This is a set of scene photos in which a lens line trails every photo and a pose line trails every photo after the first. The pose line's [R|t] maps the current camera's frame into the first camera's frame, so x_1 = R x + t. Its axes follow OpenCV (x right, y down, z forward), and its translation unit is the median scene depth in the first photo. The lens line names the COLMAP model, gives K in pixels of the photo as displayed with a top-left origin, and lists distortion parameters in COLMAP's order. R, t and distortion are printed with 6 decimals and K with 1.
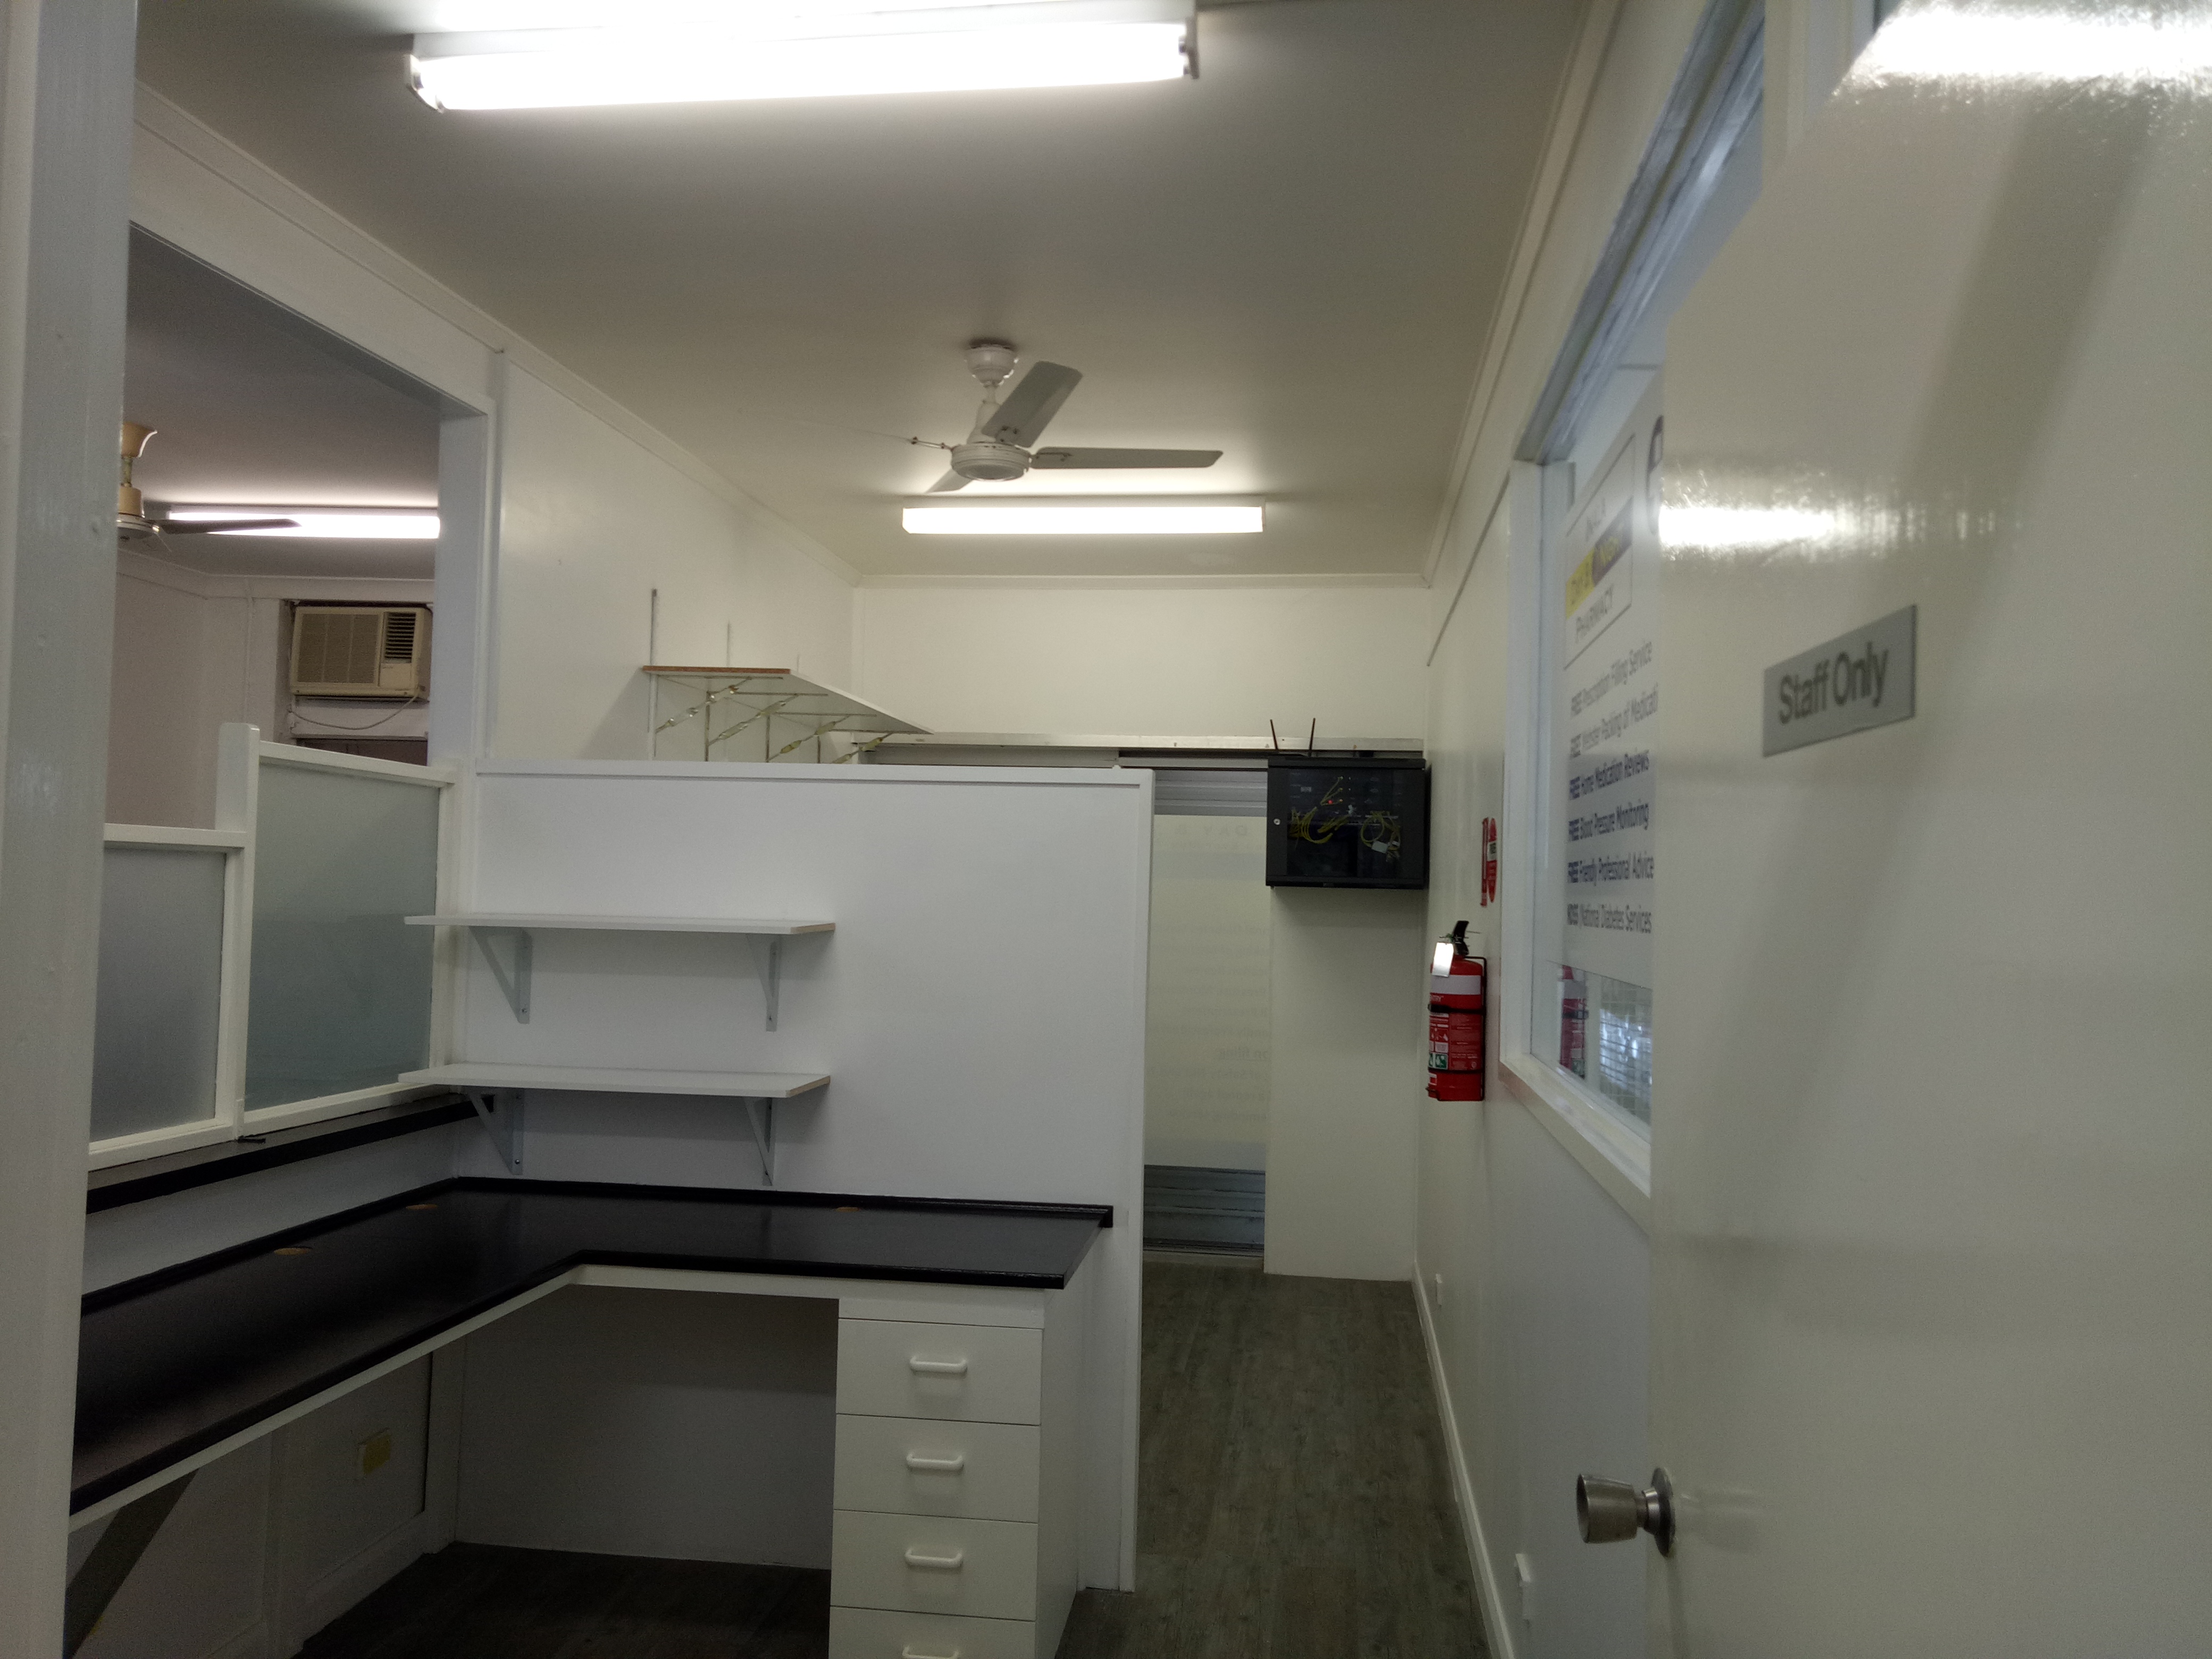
lens RADIAL K [[1632.6, 0, 1123.1], [0, 1632.6, 838.5], [0, 0, 1]] dist [0.023912, -0.006645]
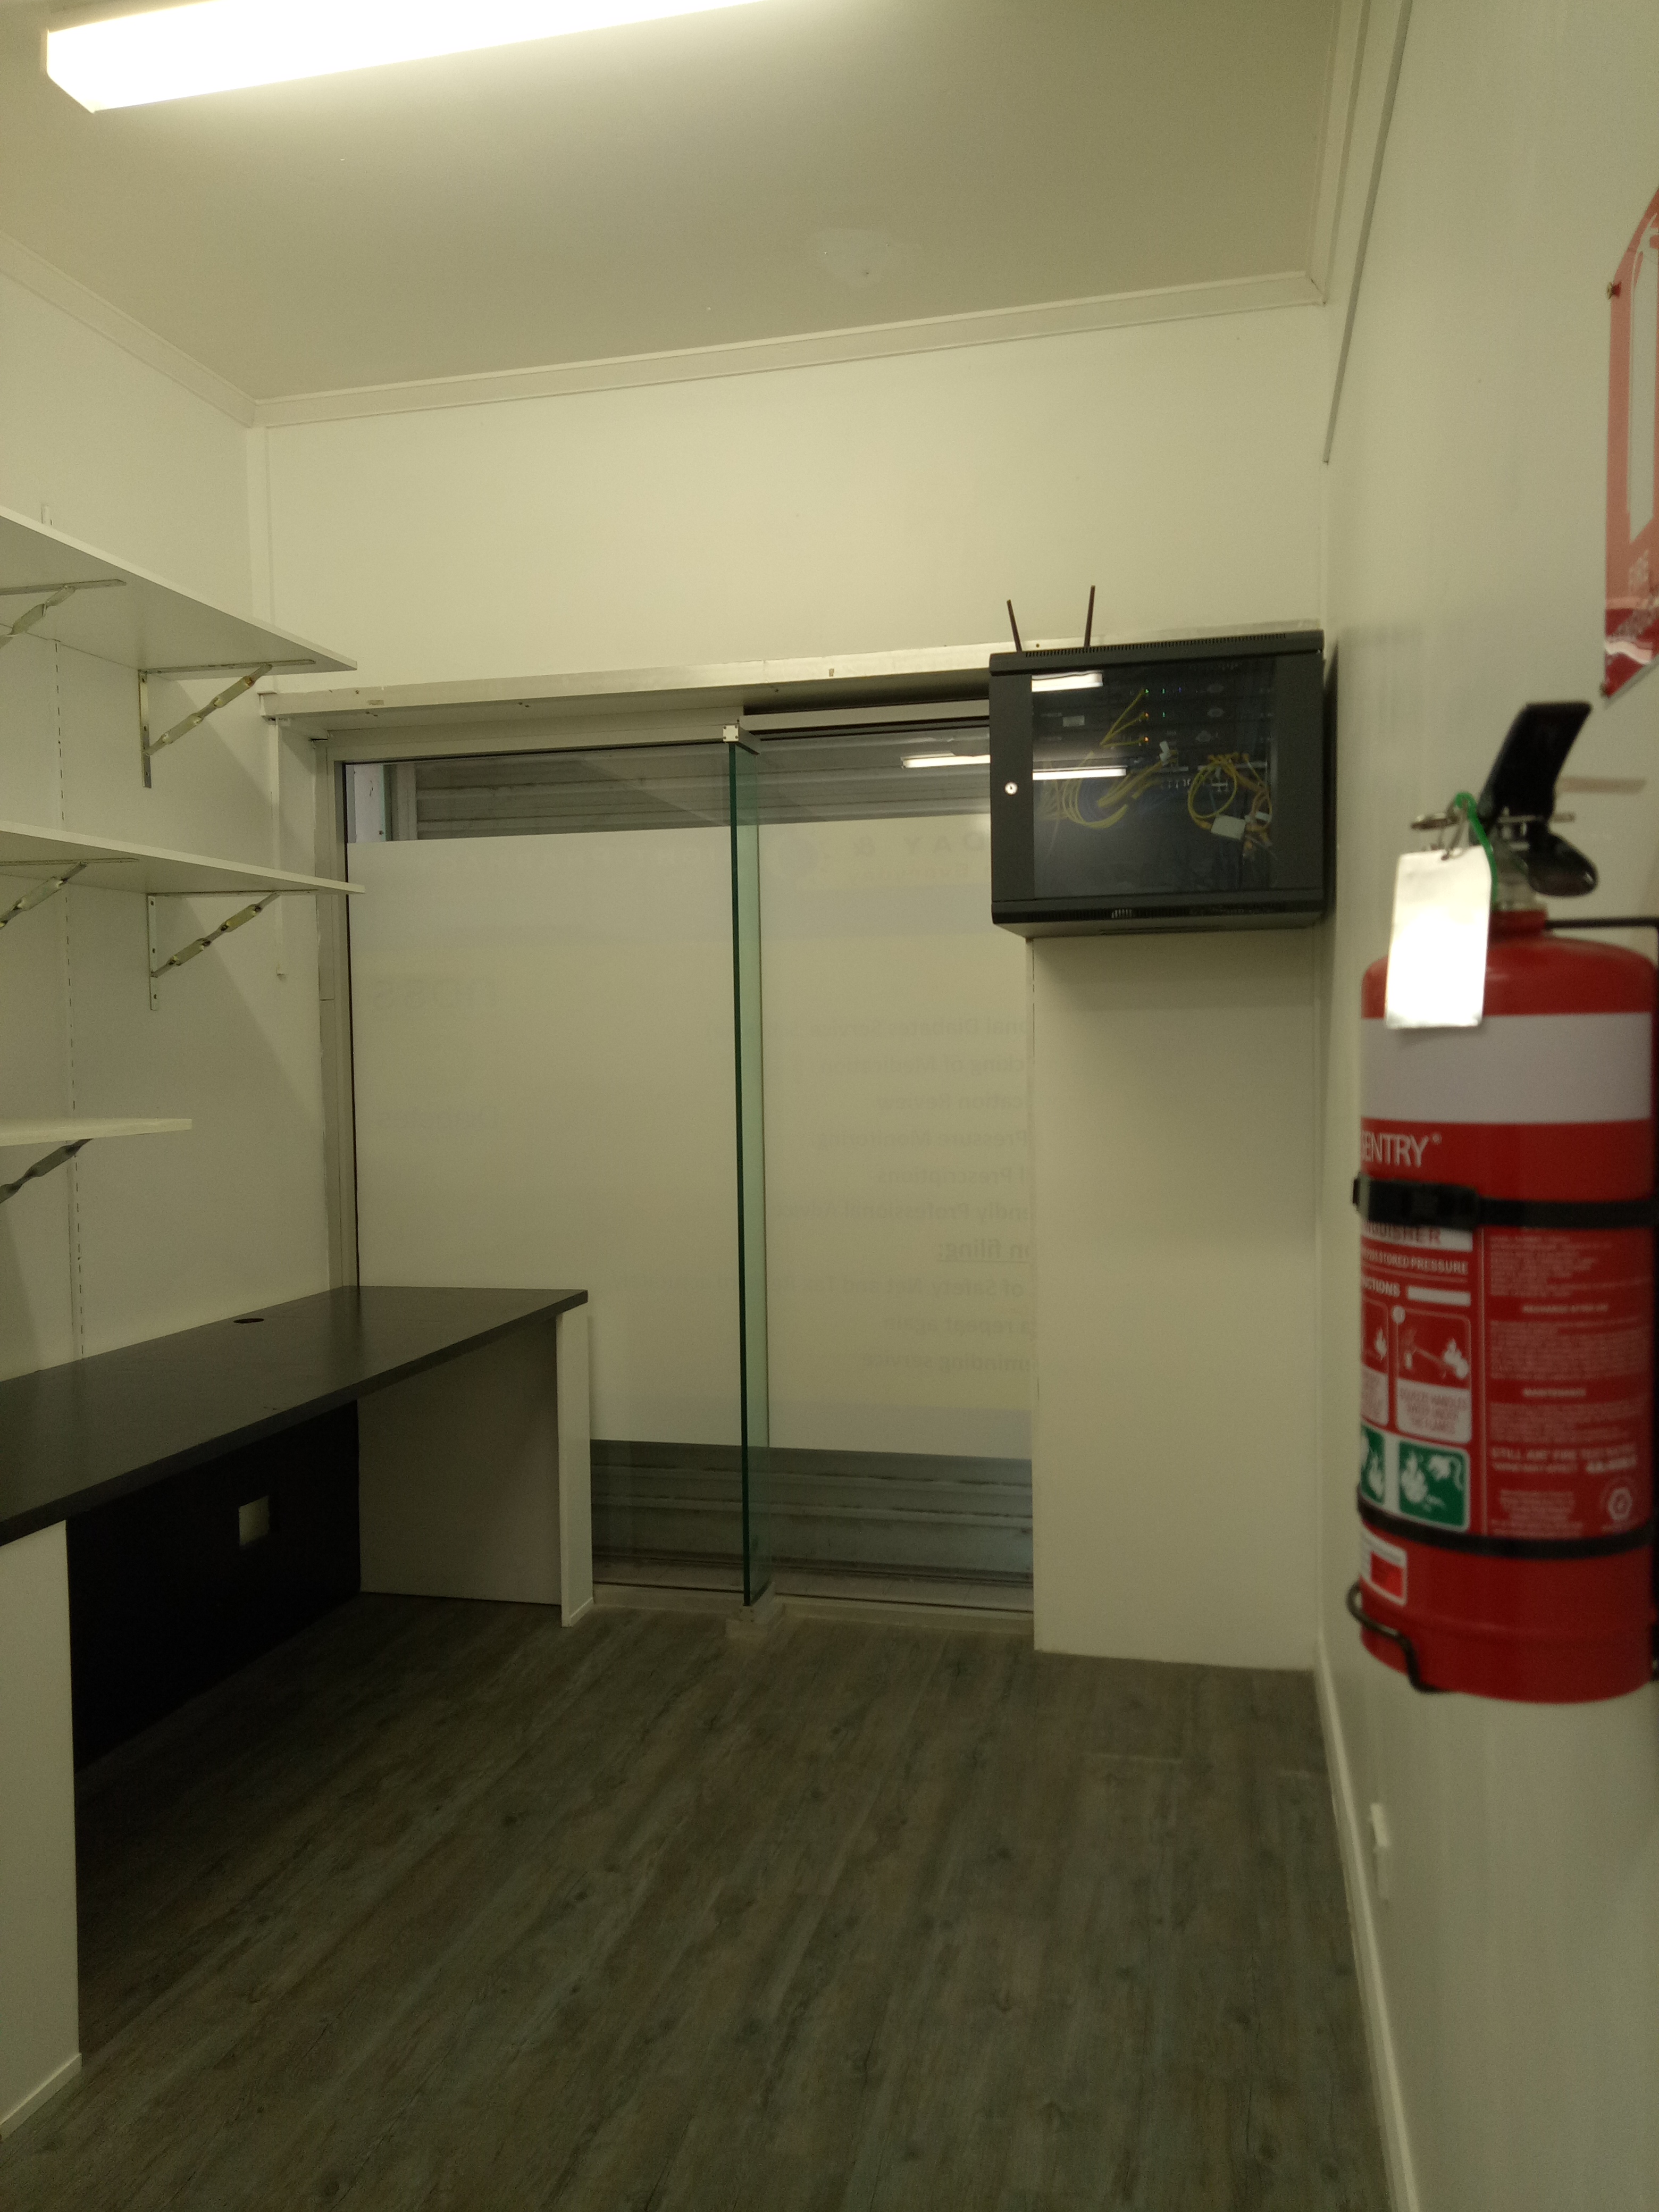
lens RADIAL K [[1632.6, 0, 816.0], [0, 1632.6, 1129.2], [0, 0, 1]] dist [0.023912, -0.006645]
pose [[0.991948, -0.035969, -0.121429, 0.110027], [0.046346, 0.995409, 0.083742, 0.056885], [0.117860, -0.088695, 0.989061, 0.598099]]
